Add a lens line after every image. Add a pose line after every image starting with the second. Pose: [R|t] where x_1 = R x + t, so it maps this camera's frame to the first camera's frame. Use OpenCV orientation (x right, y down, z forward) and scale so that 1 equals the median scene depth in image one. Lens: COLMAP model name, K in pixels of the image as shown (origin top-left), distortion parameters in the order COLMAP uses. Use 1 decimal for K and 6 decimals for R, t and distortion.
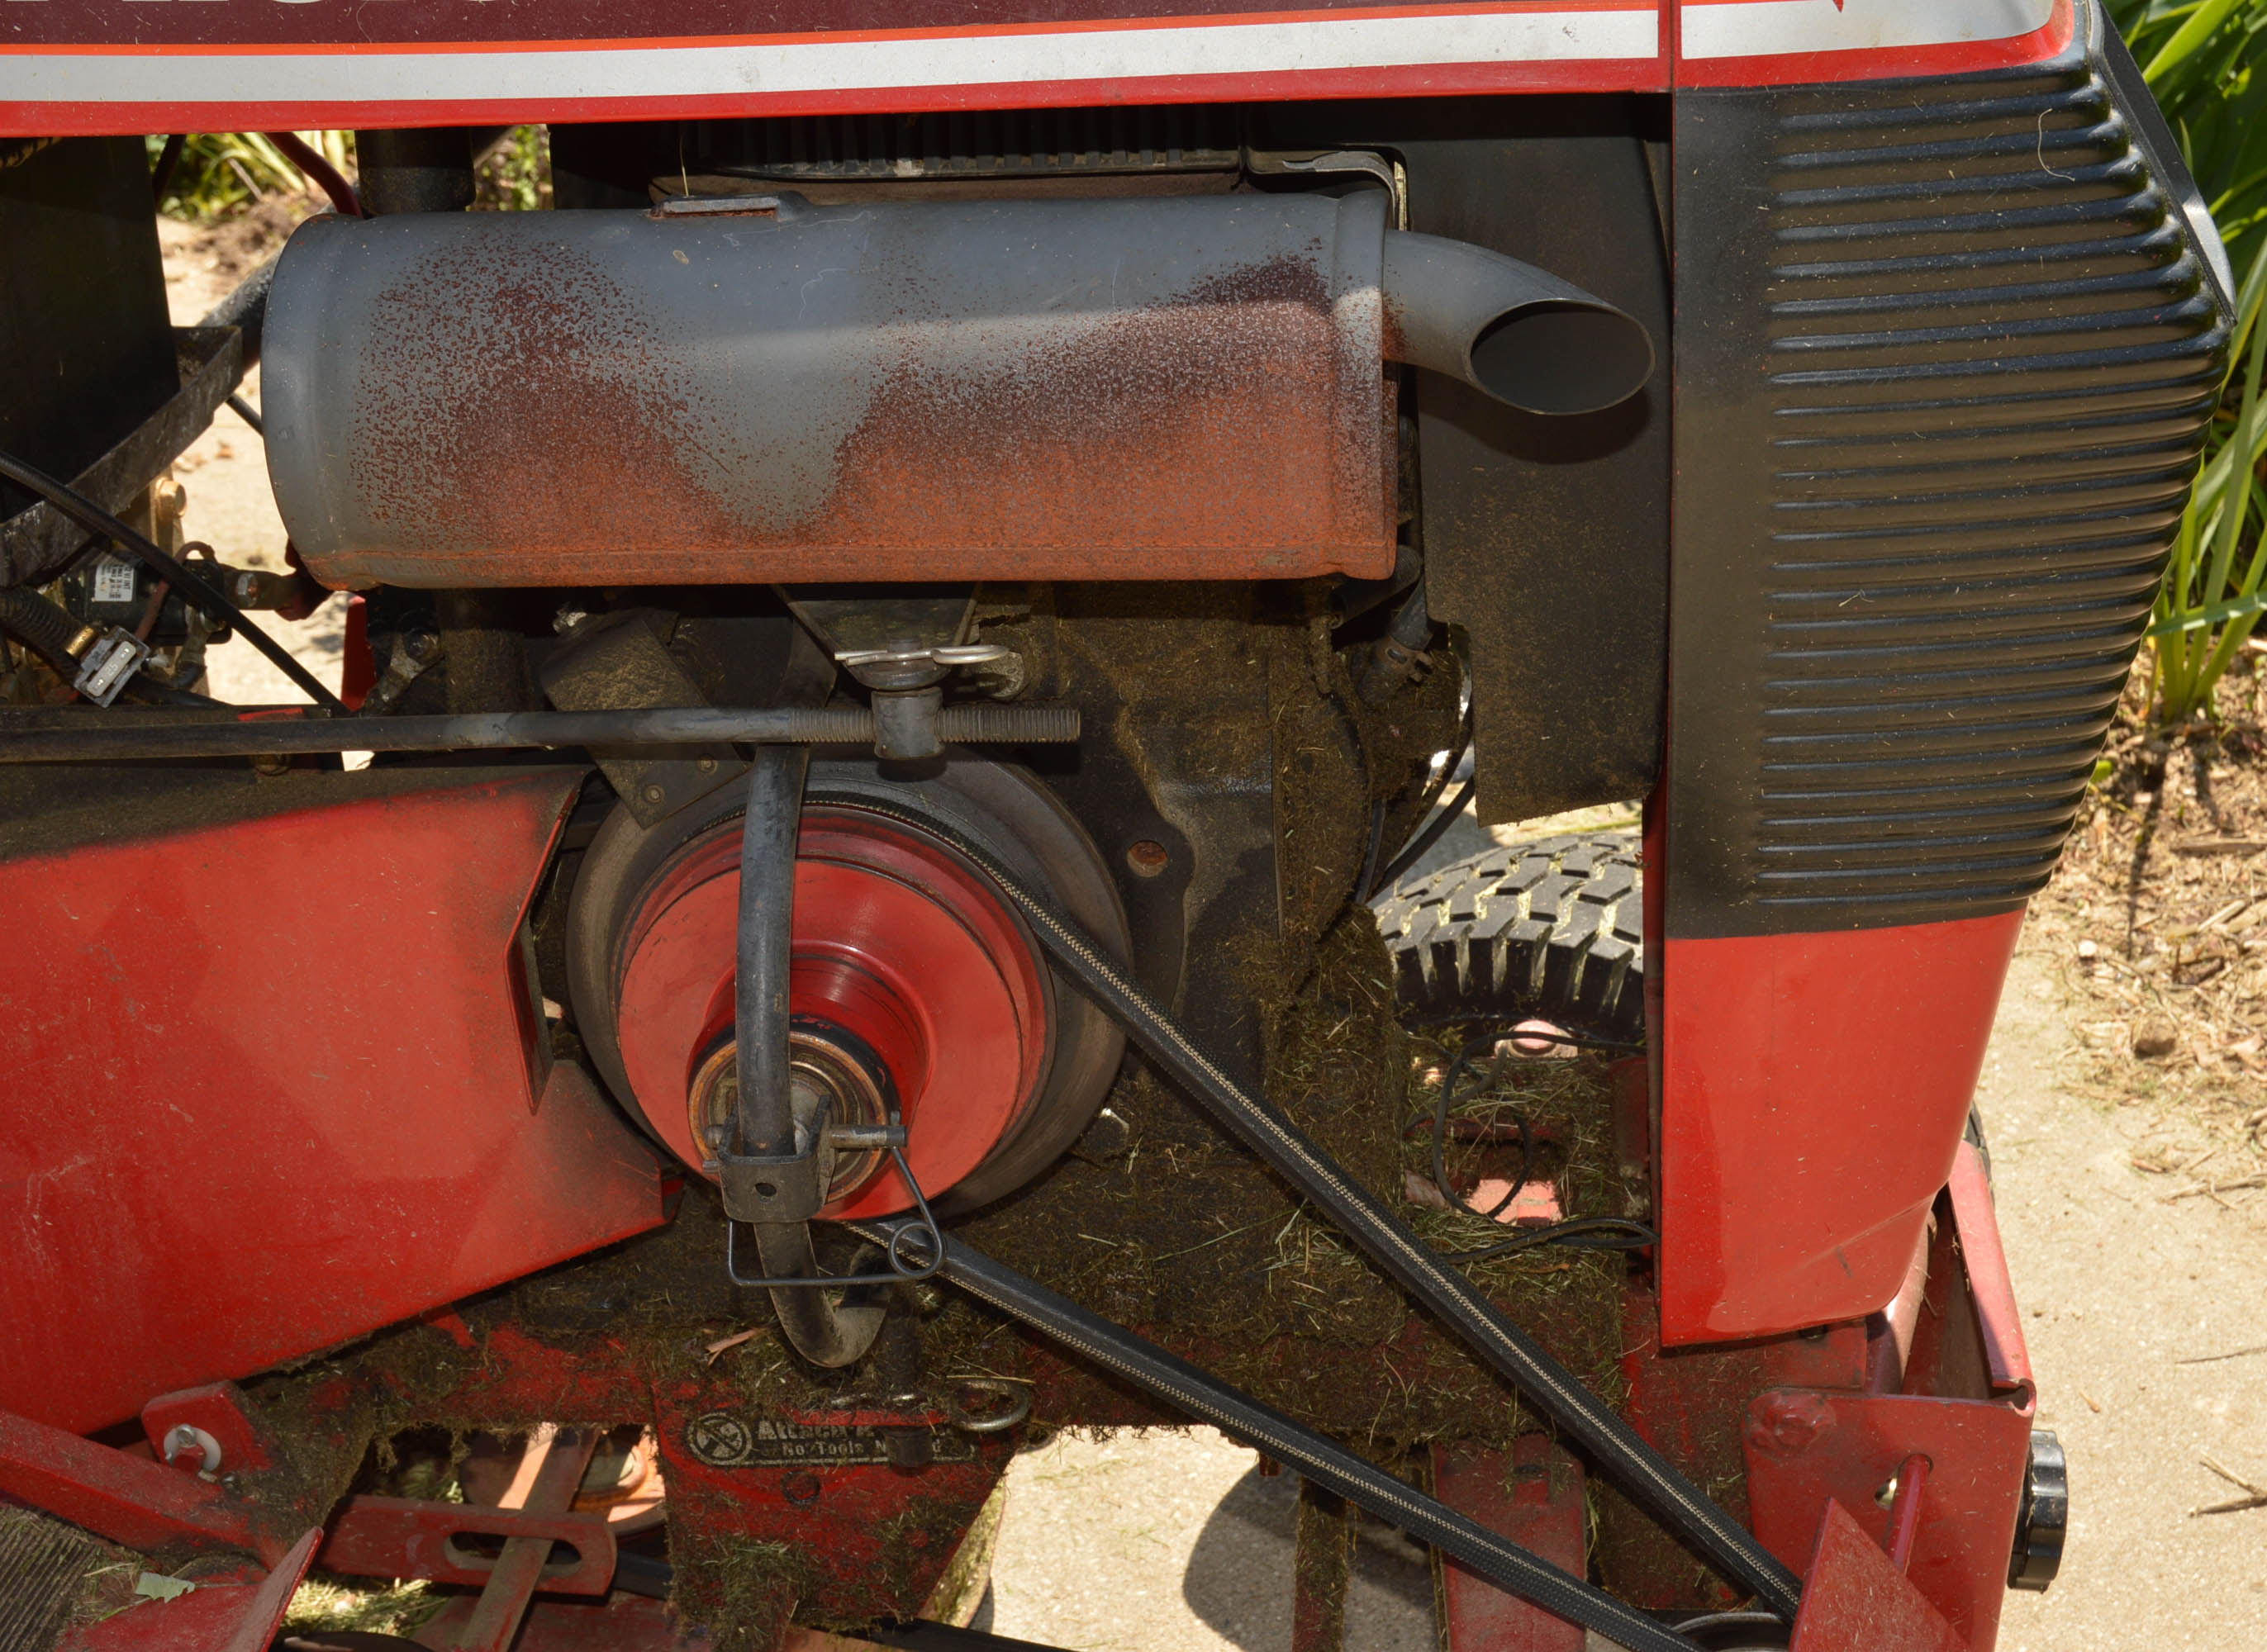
lens RADIAL K [[3420.7, 0, 1296.0], [0, 3420.7, 825.6], [0, 0, 1]] dist [-0.073458, 0.000000]
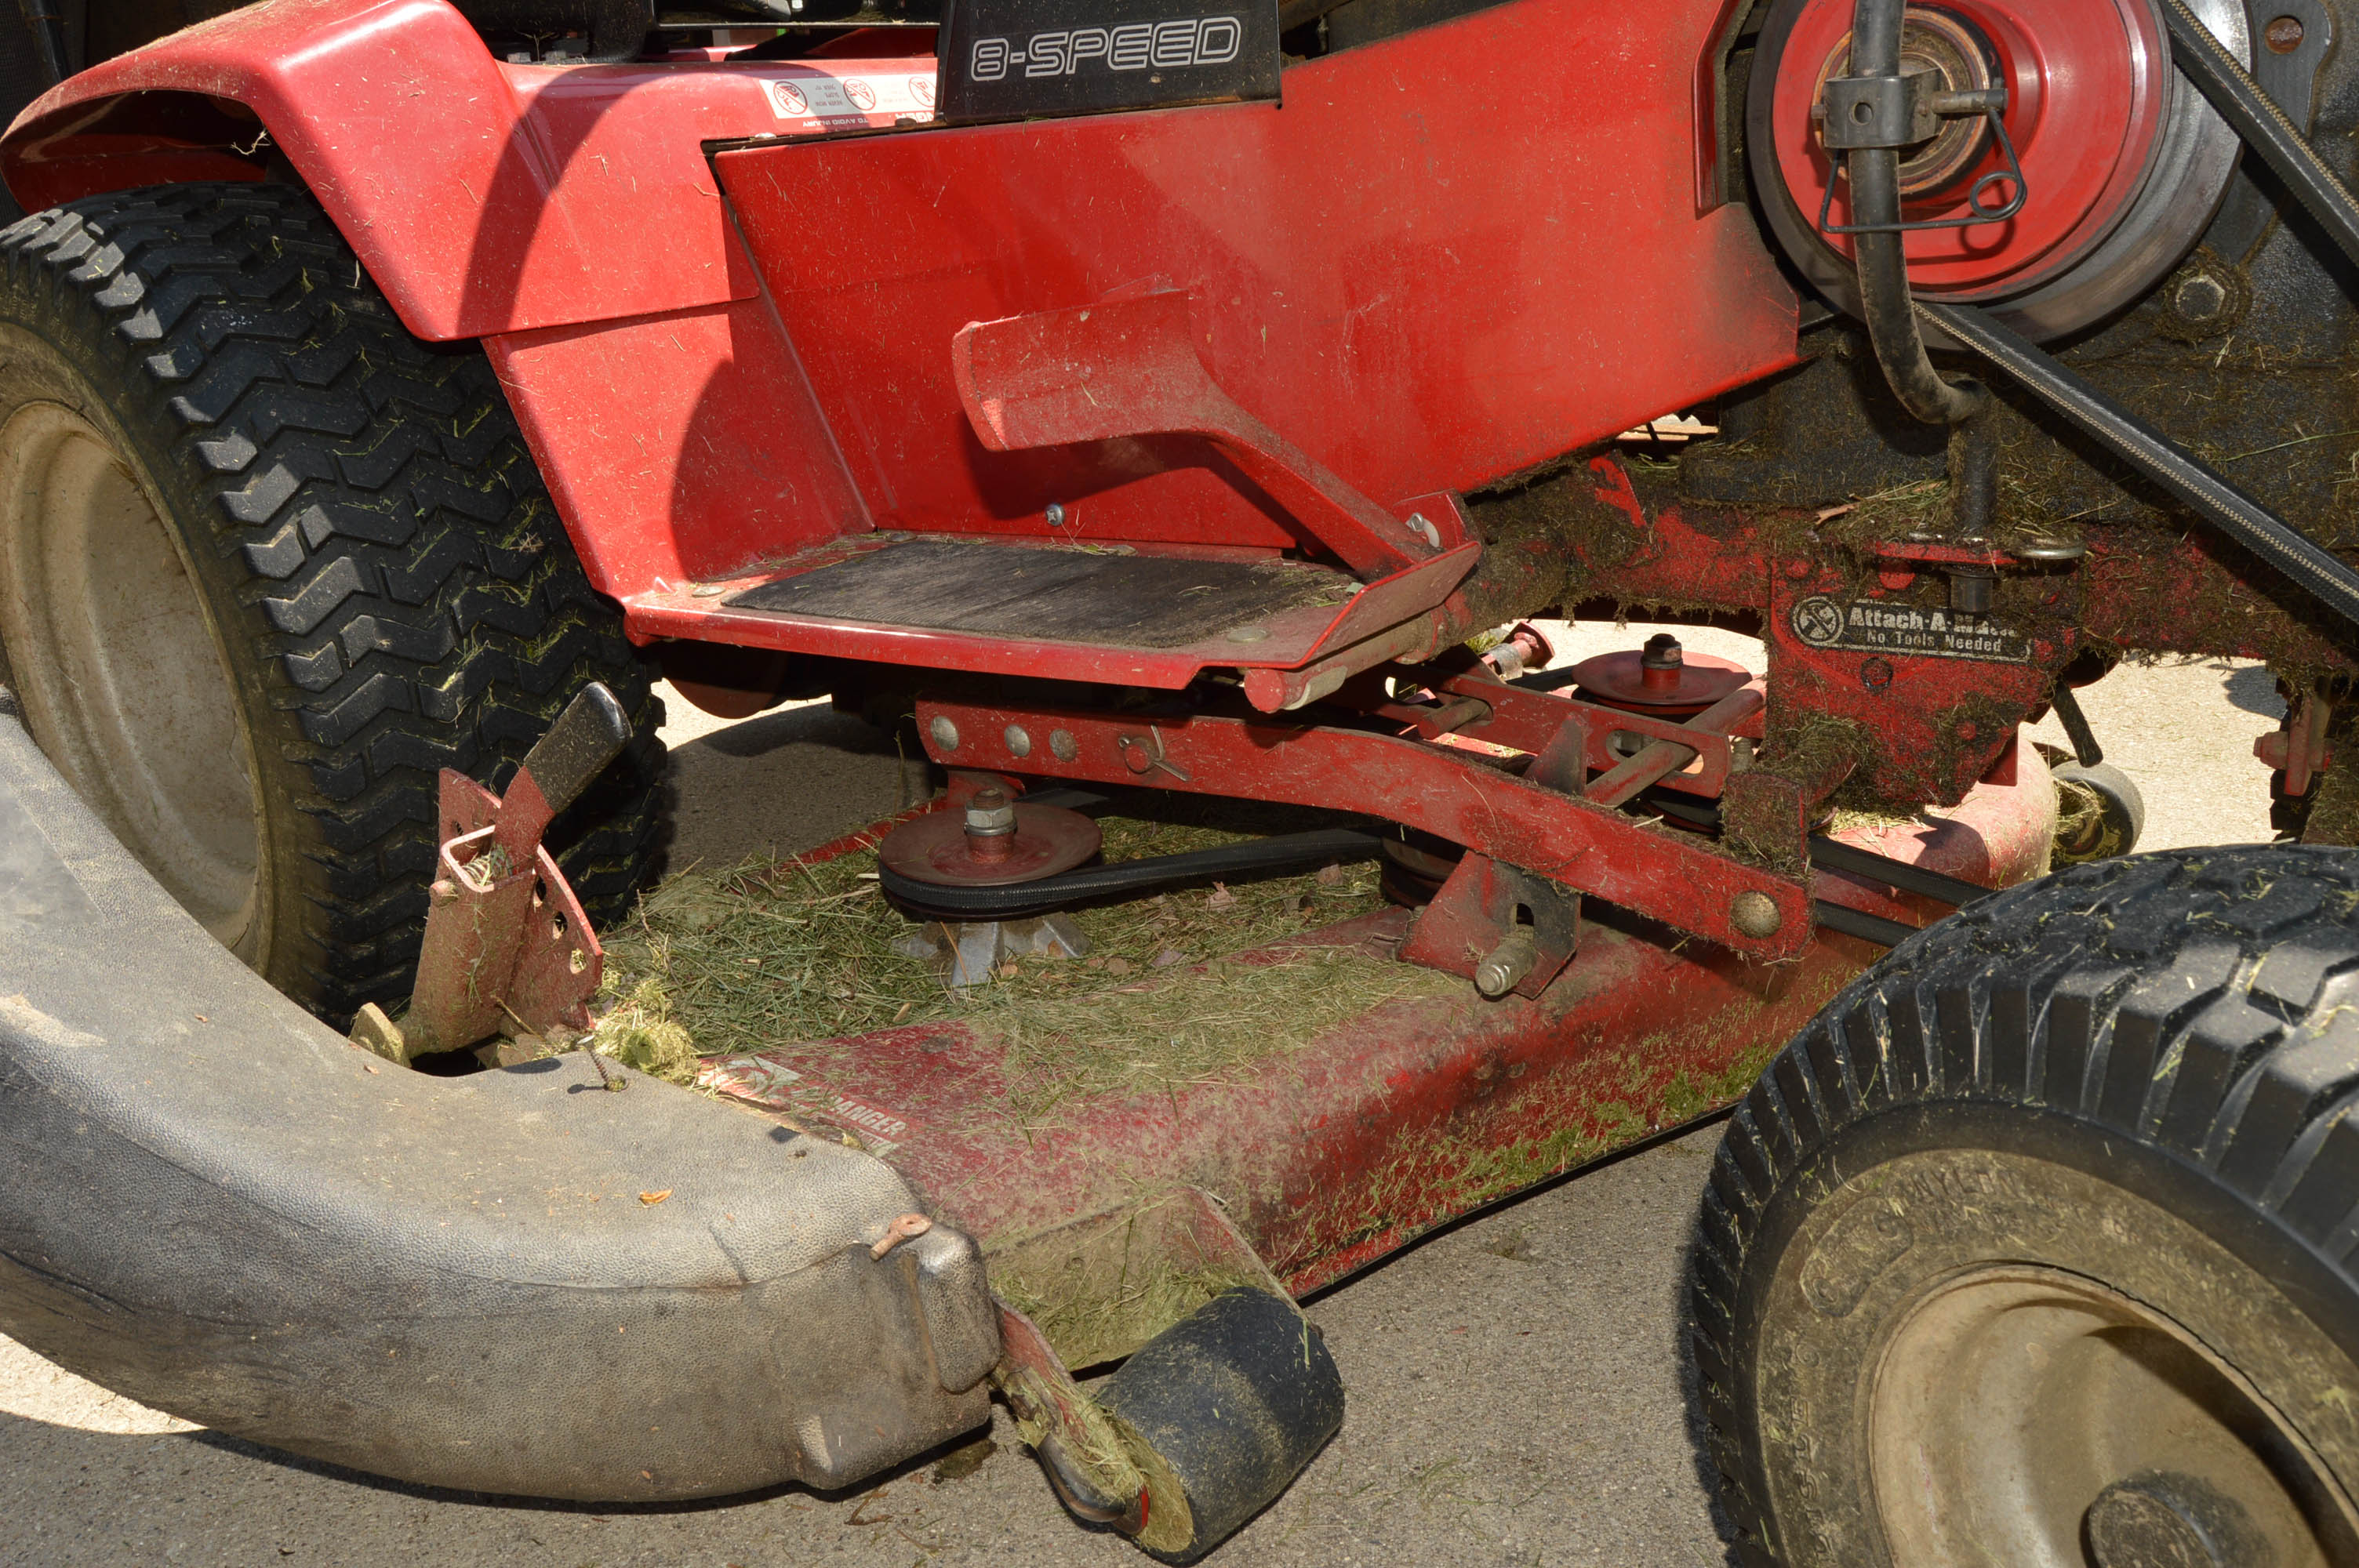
lens RADIAL K [[1825.0, 0, 1233.9], [0, 1825.0, 790.5], [0, 0, 1]] dist [-0.103576, 0.037138]
pose [[0.832062, 0.167600, -0.528756, 0.012154], [-0.198147, 0.980172, -0.001125, 0.307592], [0.518083, 0.105708, 0.848773, 0.369575]]
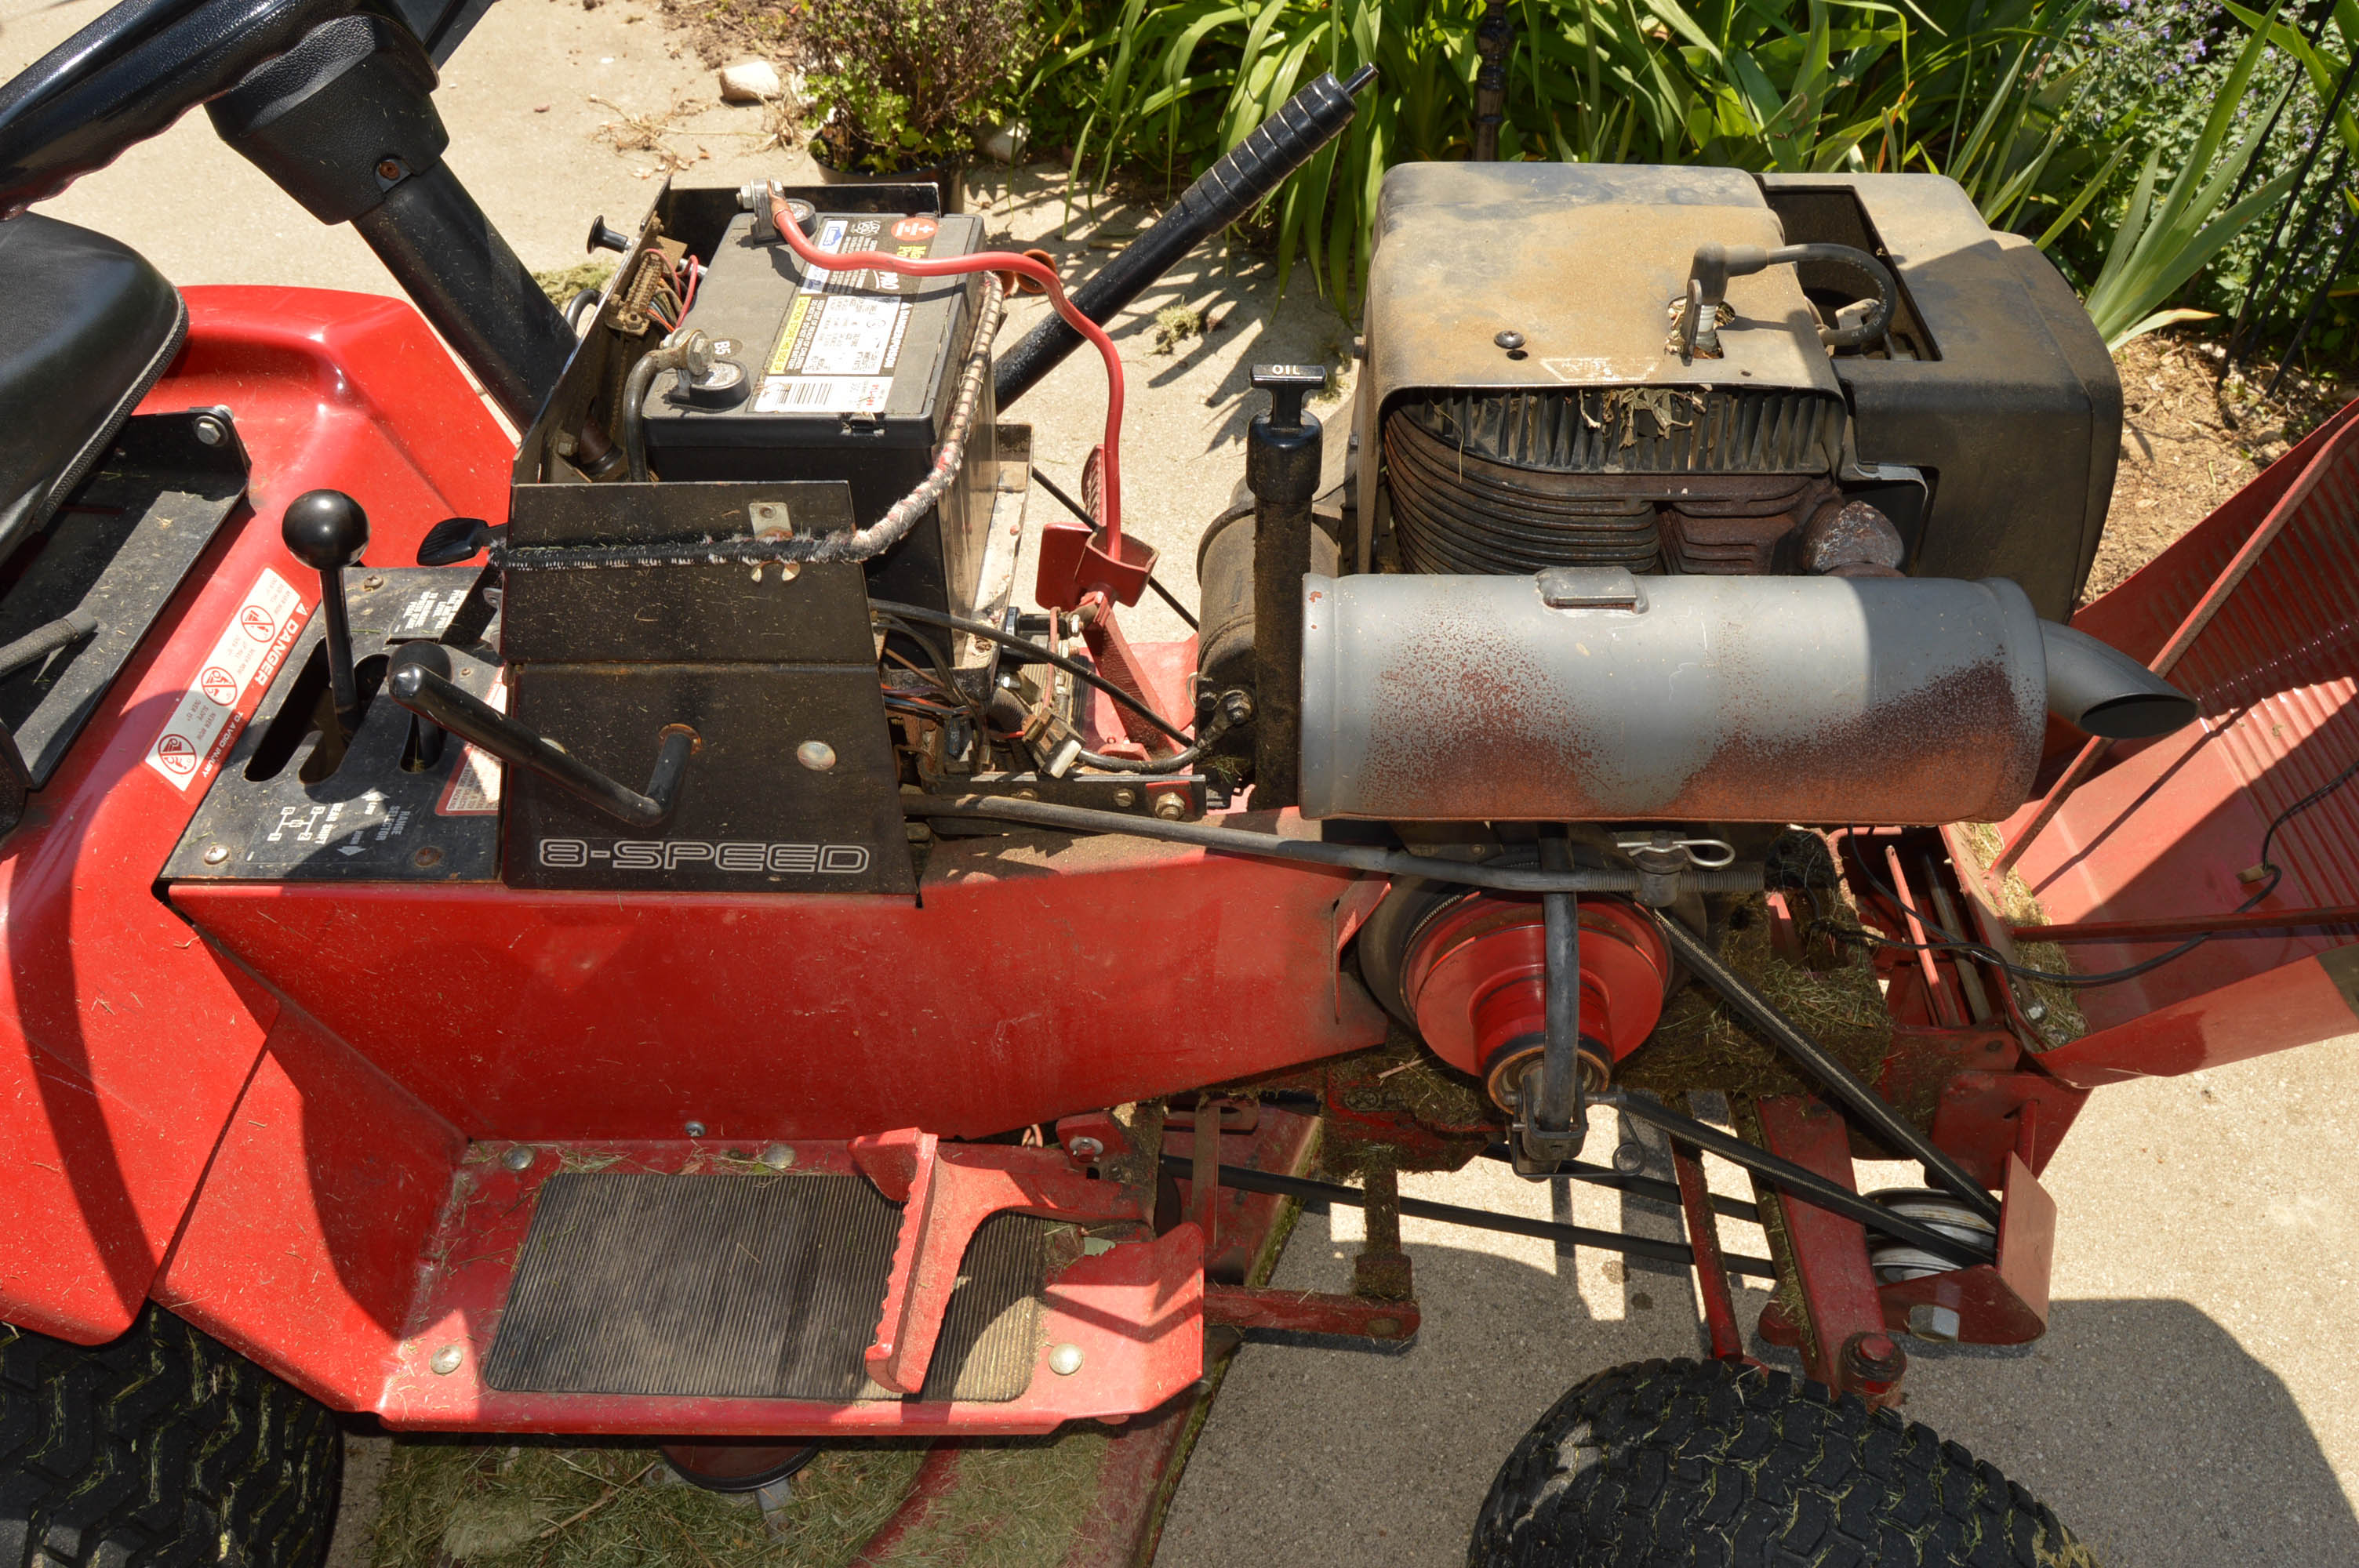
lens RADIAL K [[1825.0, 0, 1203.2], [0, 1825.0, 753.5], [0, 0, 1]] dist [-0.103576, 0.037138]
pose [[0.999494, -0.012779, 0.029119, -0.299874], [0.003261, 0.952064, 0.305881, -0.297553], [-0.031632, -0.305631, 0.951624, 0.185482]]
